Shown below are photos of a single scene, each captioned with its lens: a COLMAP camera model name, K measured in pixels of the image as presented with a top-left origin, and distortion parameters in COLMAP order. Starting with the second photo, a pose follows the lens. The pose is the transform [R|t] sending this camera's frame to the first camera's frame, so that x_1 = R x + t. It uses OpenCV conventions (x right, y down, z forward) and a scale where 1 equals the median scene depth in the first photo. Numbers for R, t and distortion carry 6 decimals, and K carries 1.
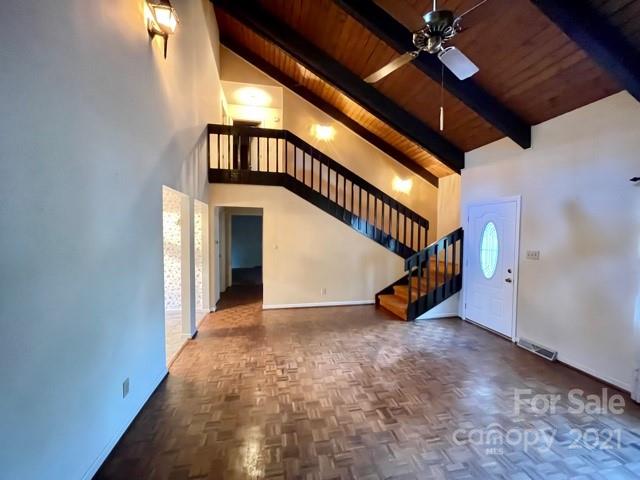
lens RADIAL K [[257.8, 0, 319.9], [0, 257.8, 237.4], [0, 0, 1]] dist [0.002390, 0.000159]
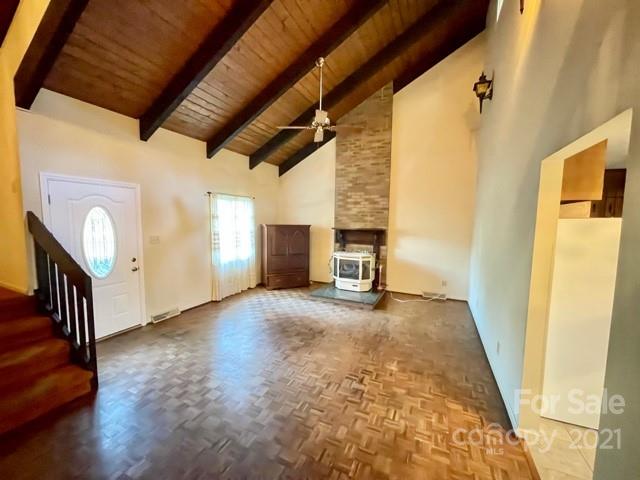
lens RADIAL K [[257.8, 0, 318.9], [0, 257.8, 243.6], [0, 0, 1]] dist [0.002390, 0.000159]
pose [[-0.802178, -0.075277, 0.592321, -0.428873], [-0.006569, 0.993073, 0.117311, -0.053272], [-0.597049, 0.090214, -0.797116, 1.449165]]
